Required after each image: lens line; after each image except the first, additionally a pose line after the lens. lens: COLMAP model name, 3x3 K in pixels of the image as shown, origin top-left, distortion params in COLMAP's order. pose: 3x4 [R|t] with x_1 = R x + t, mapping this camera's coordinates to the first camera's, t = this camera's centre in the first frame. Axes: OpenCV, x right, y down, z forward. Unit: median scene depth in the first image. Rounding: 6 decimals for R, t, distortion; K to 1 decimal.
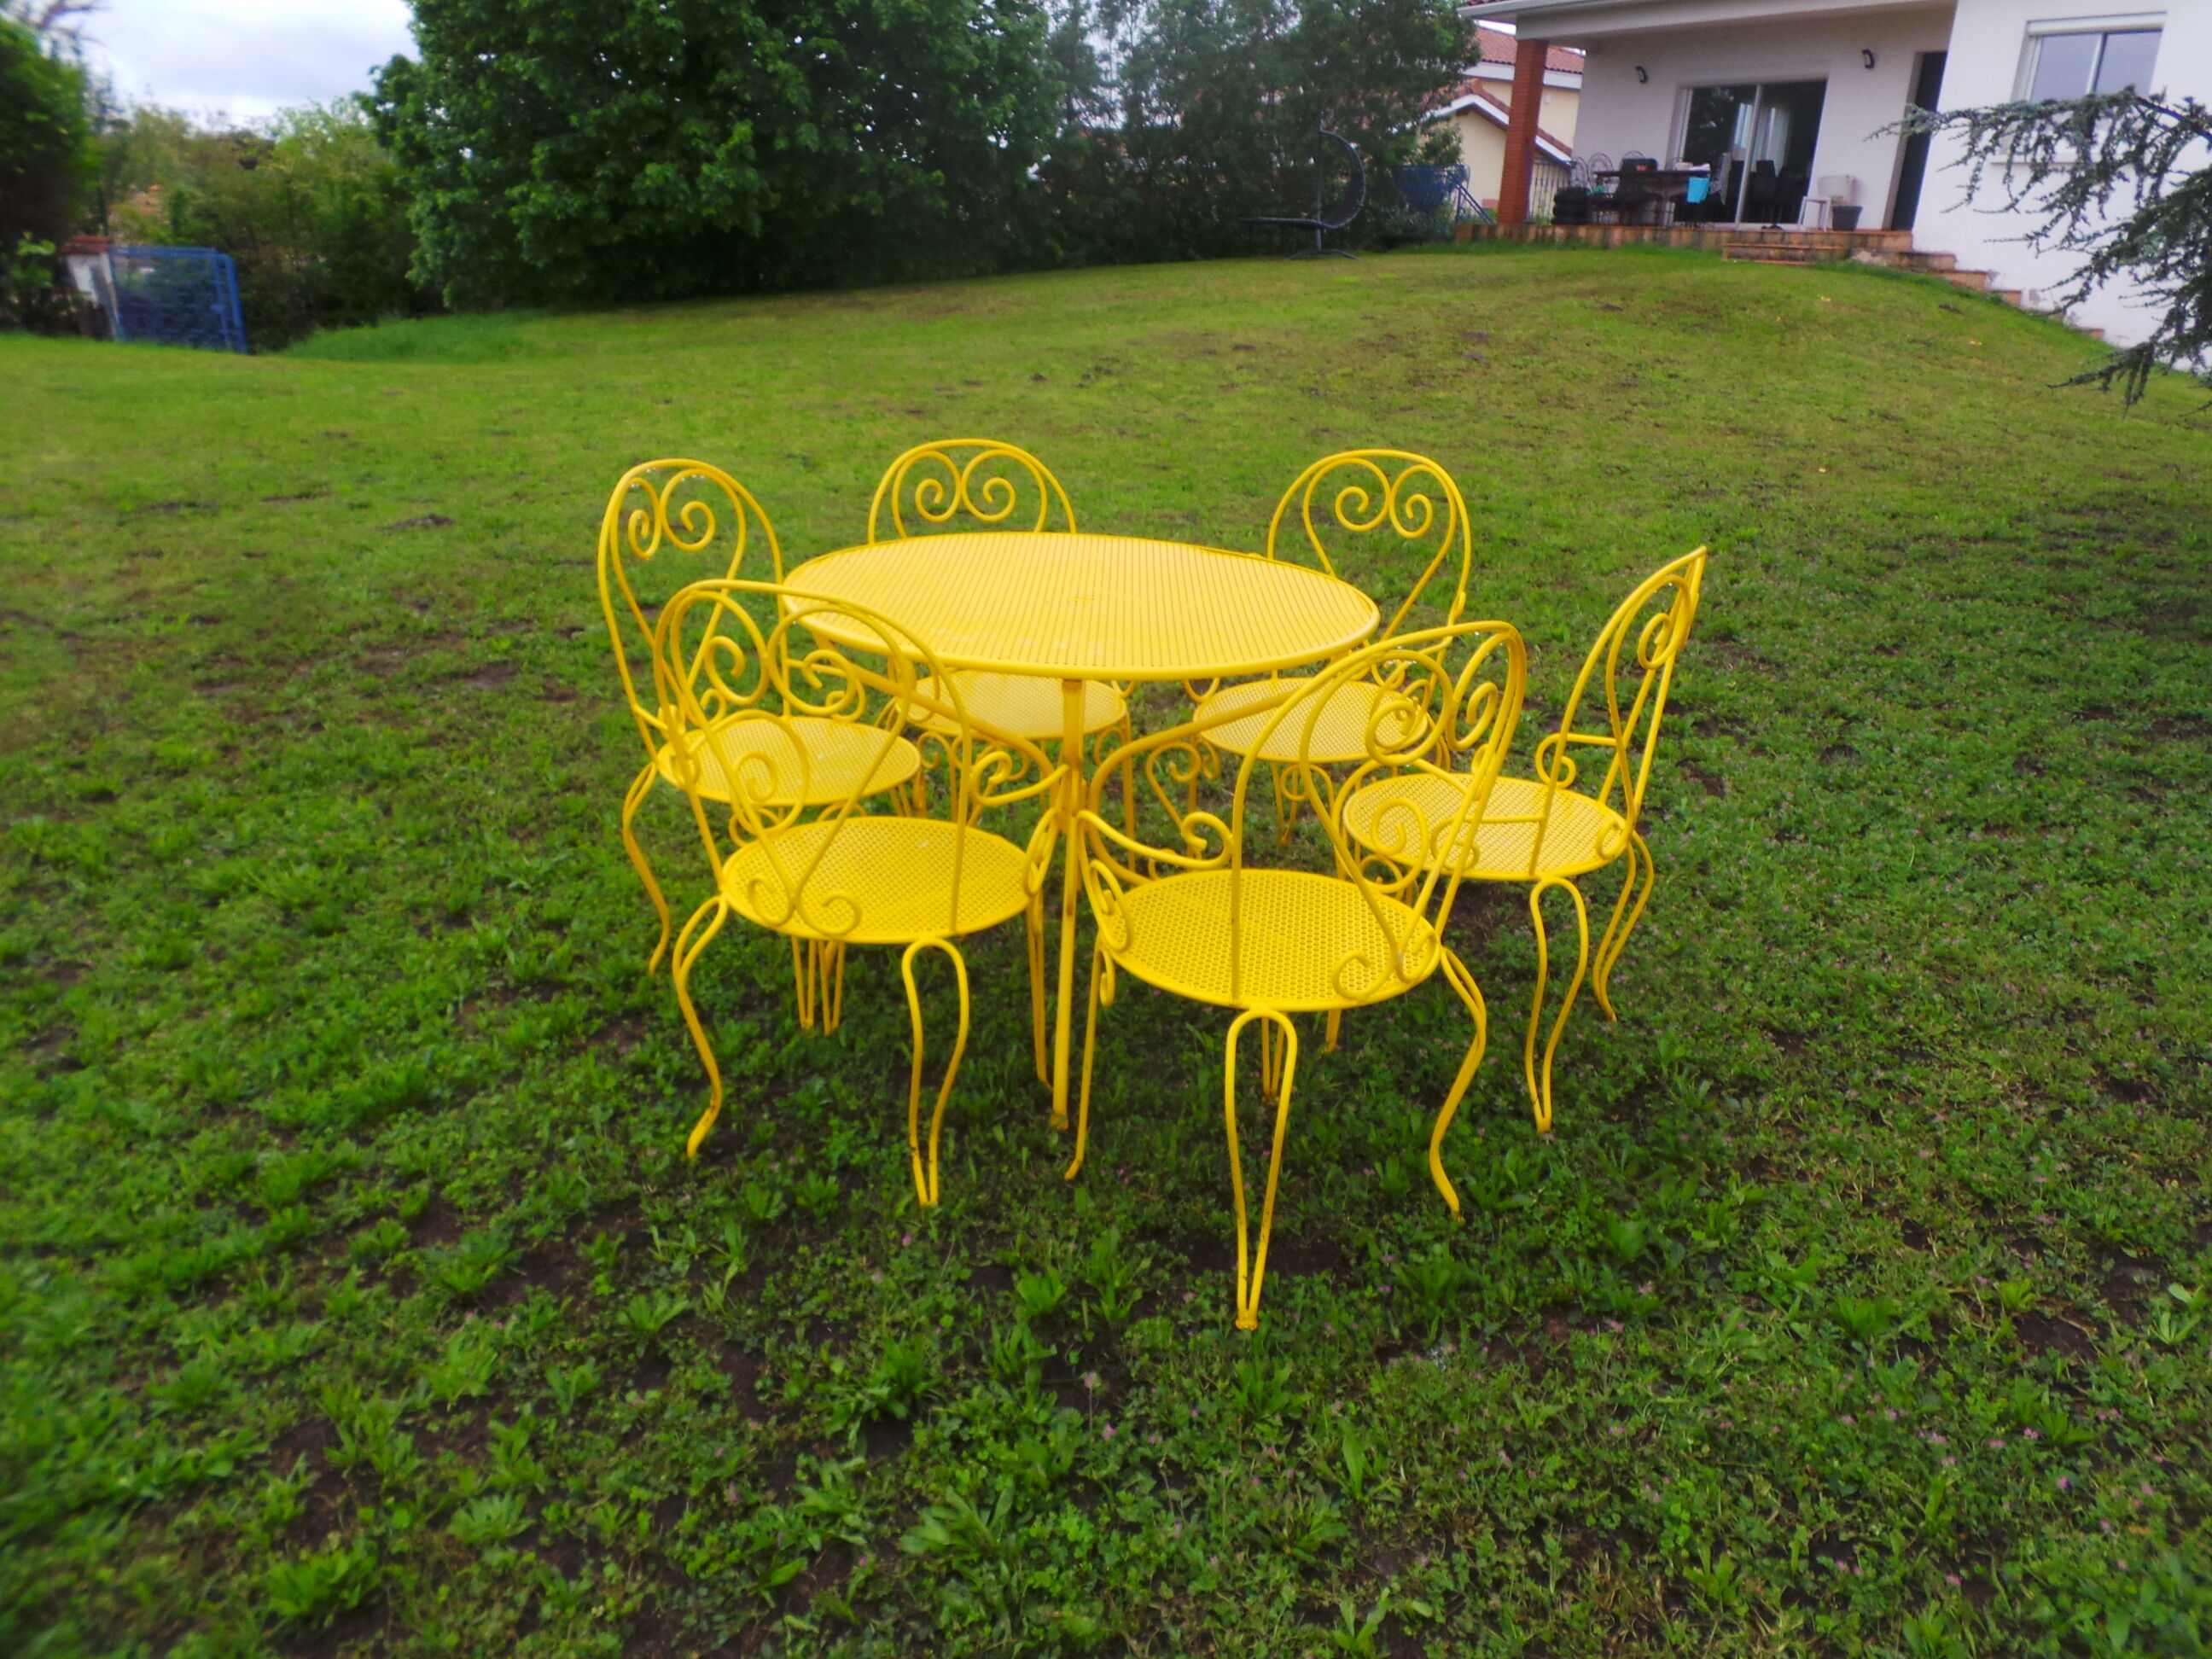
lens RADIAL K [[1542.7, 0, 1123.8], [0, 1542.7, 818.3], [0, 0, 1]] dist [-0.017562, 0.001408]
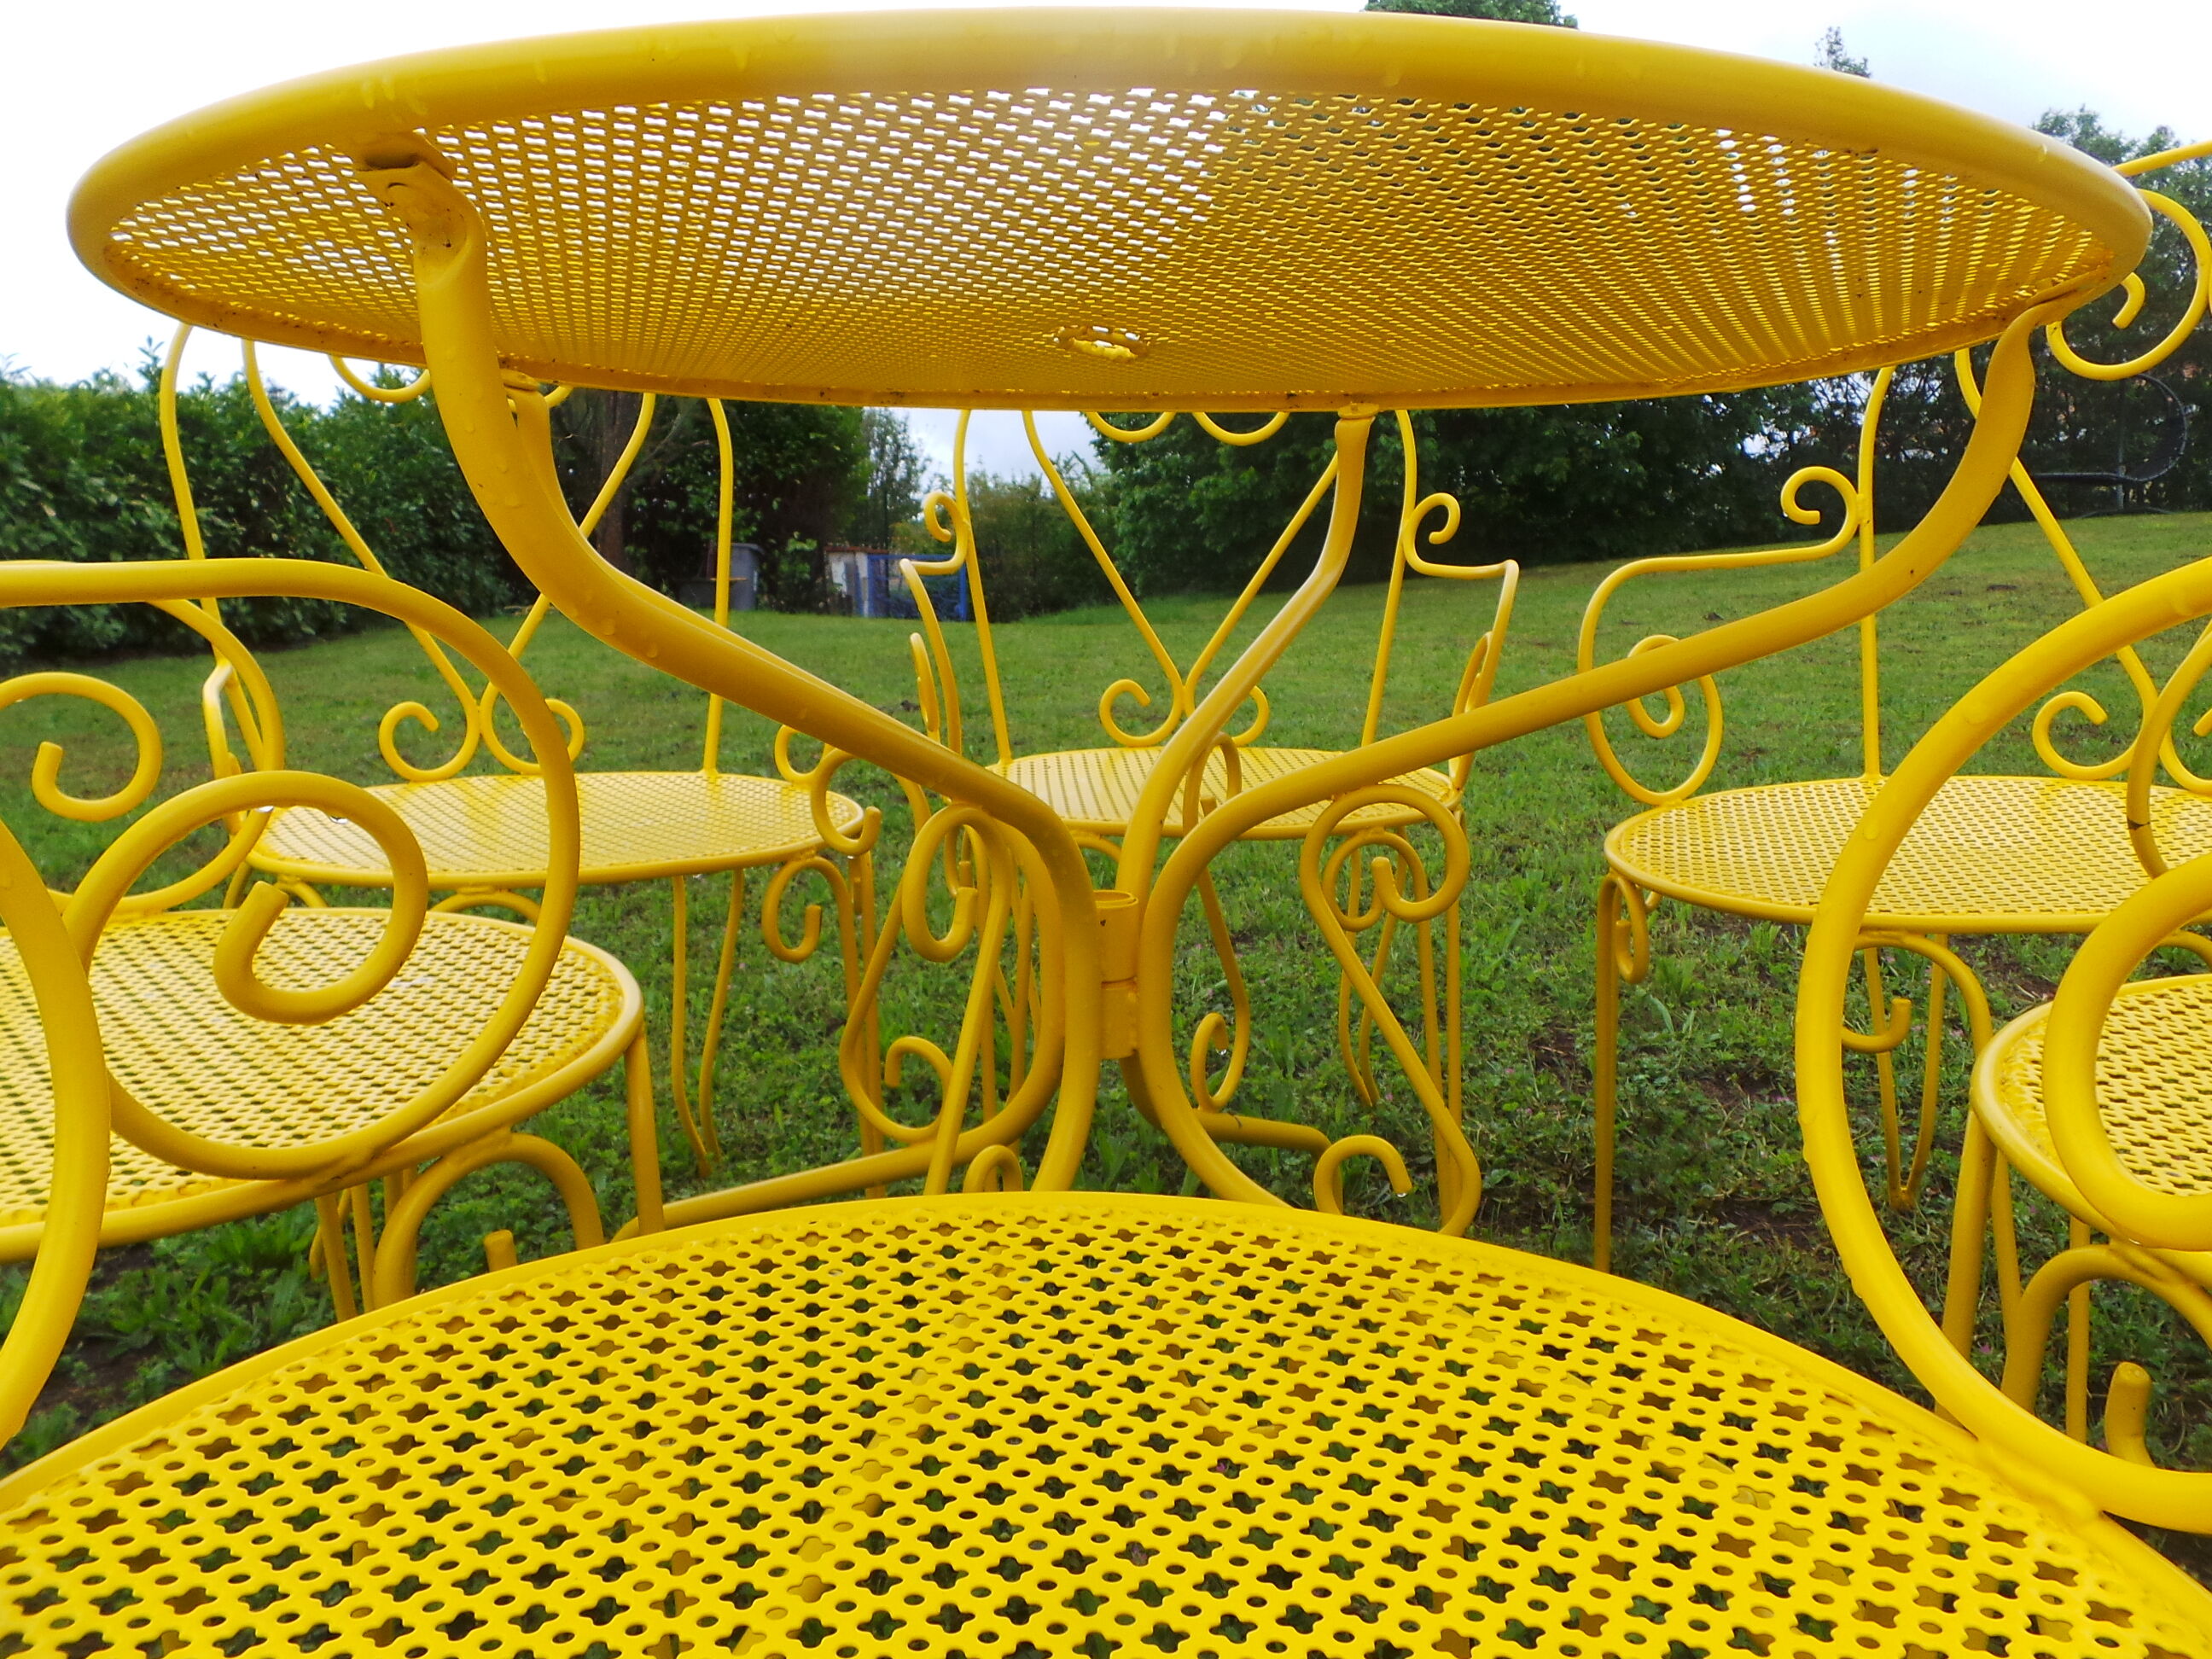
lens RADIAL K [[1542.7, 0, 1107.9], [0, 1542.7, 819.9], [0, 0, 1]] dist [-0.017562, 0.001408]
pose [[0.894259, 0.040331, -0.445728, 0.108306], [-0.129975, 0.976411, -0.172419, 0.014752], [0.428260, 0.212121, 0.878407, 0.630937]]
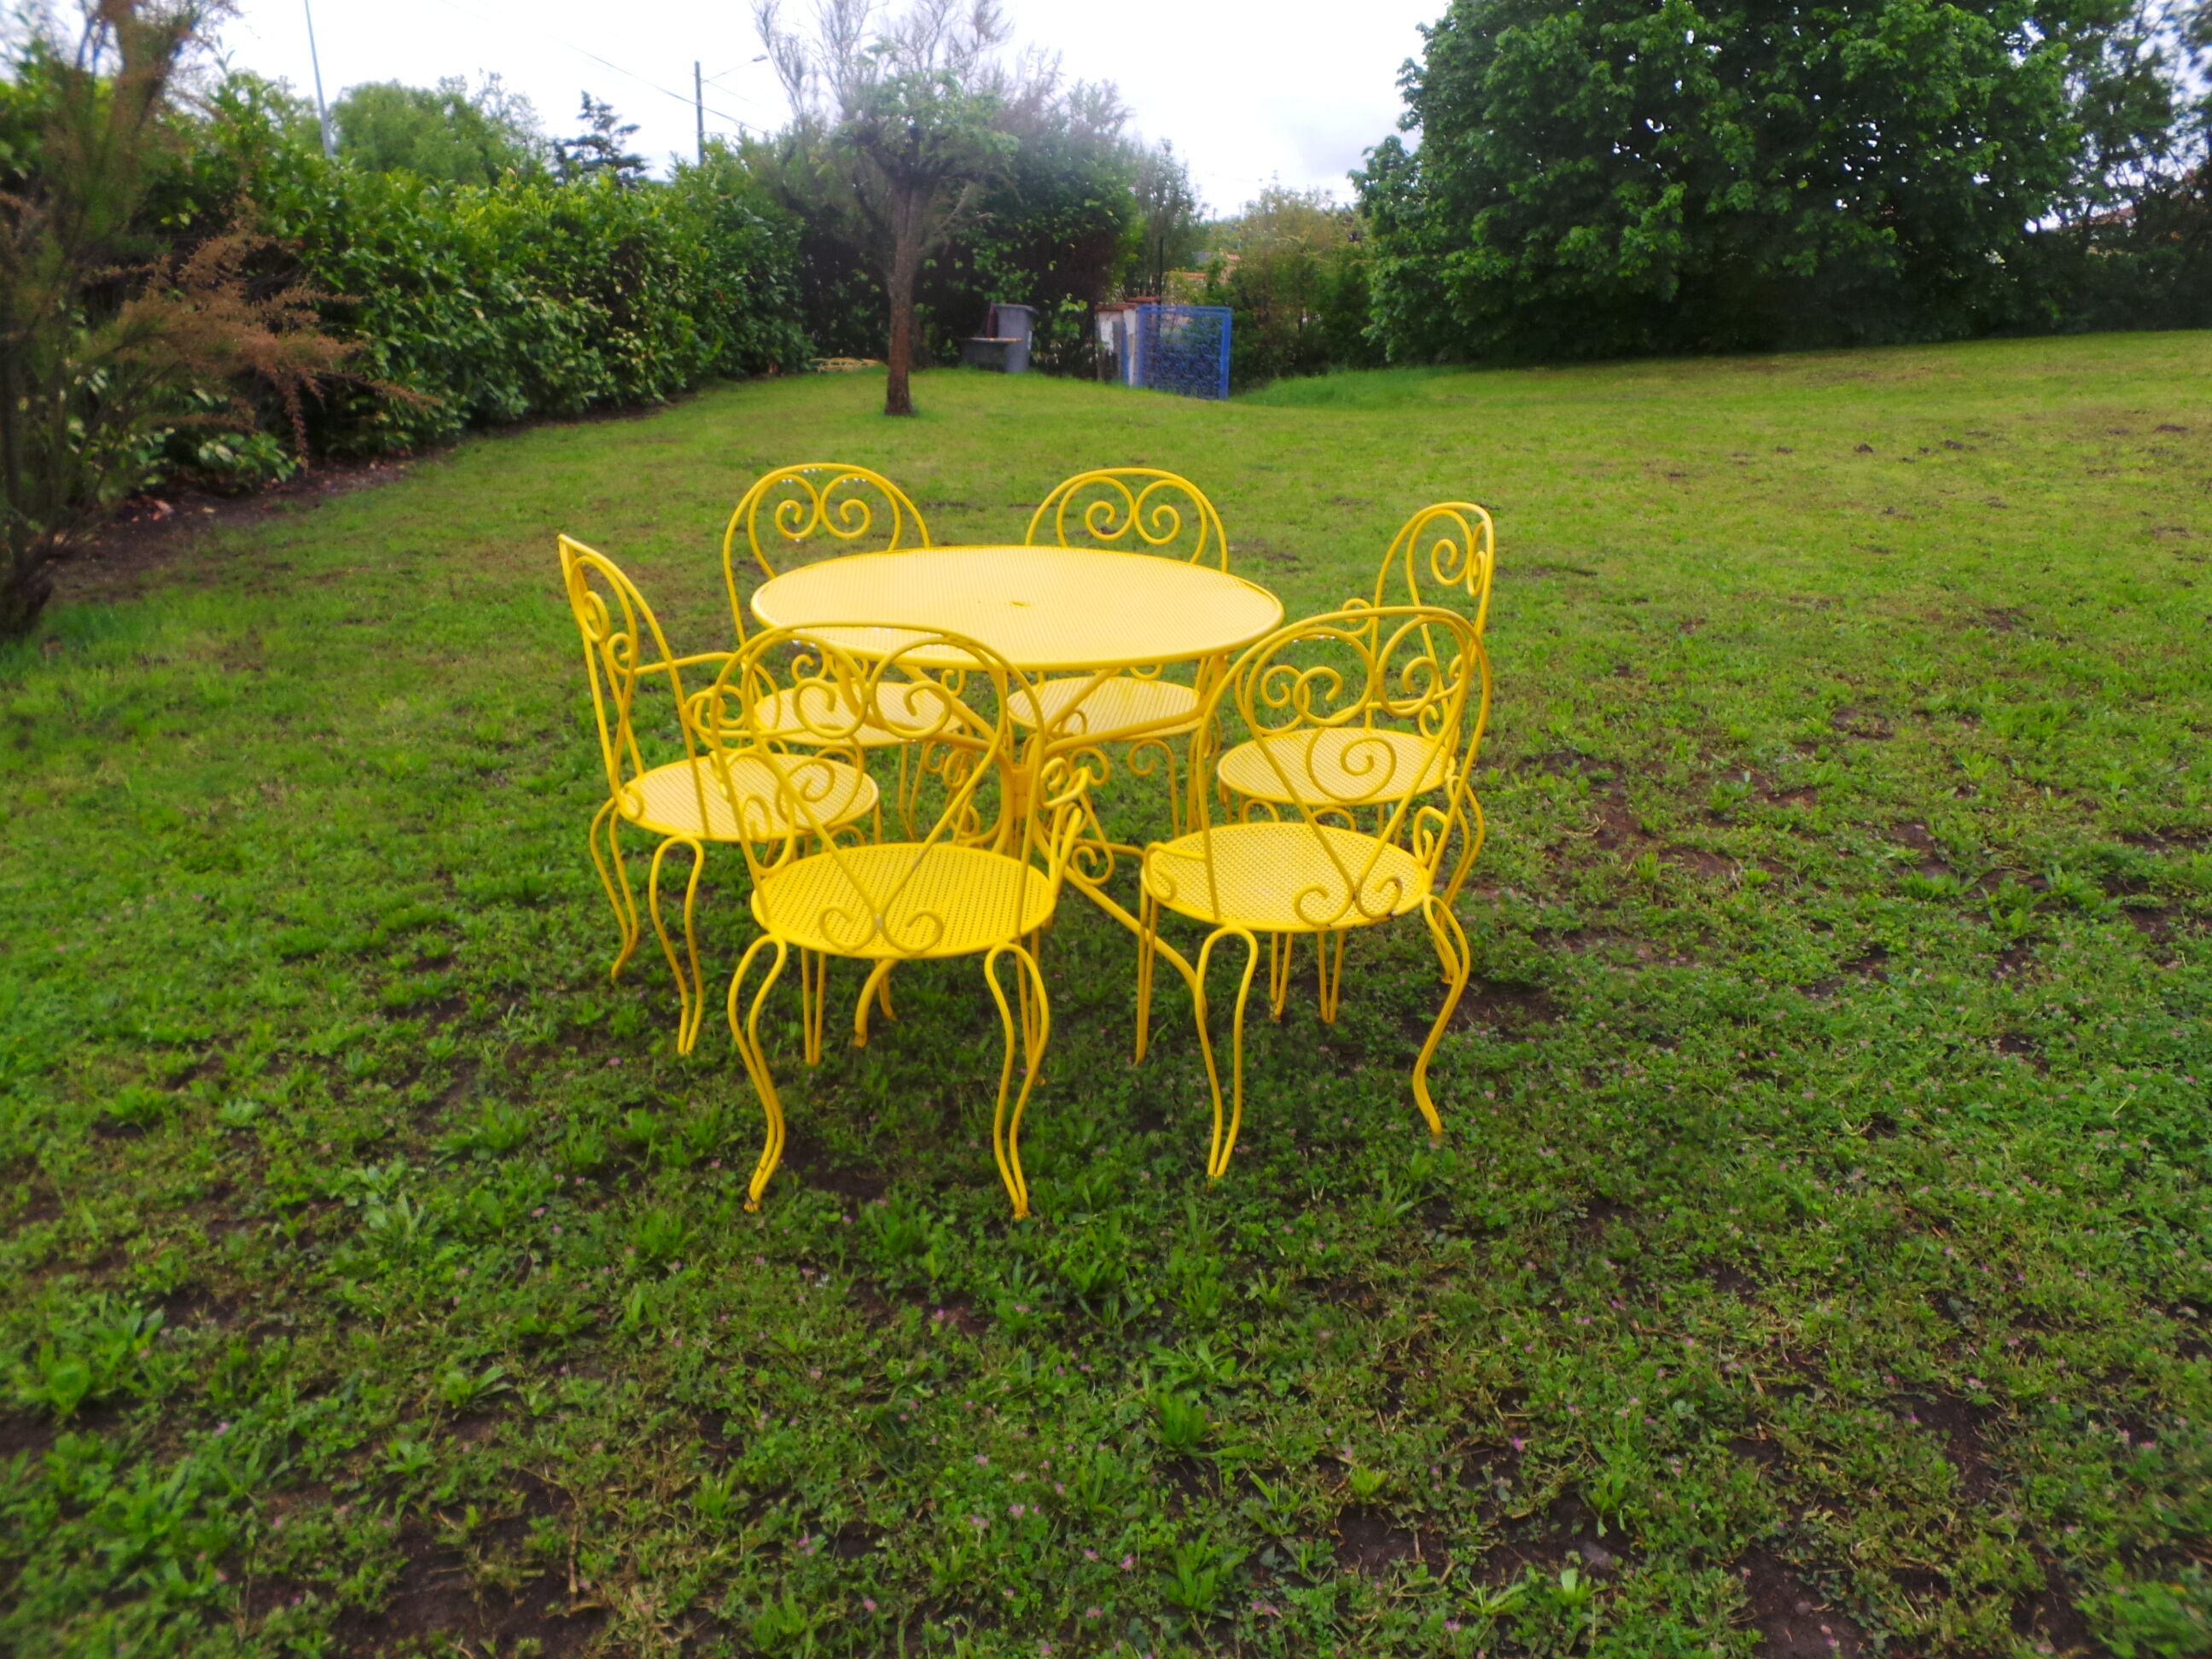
lens RADIAL K [[1542.7, 0, 1104.1], [0, 1542.7, 820.6], [0, 0, 1]] dist [-0.017562, 0.001408]
pose [[0.795207, 0.191231, -0.575392, 0.599164], [-0.211519, 0.976839, 0.032327, -0.032786], [0.568248, 0.096000, 0.817238, 0.118546]]
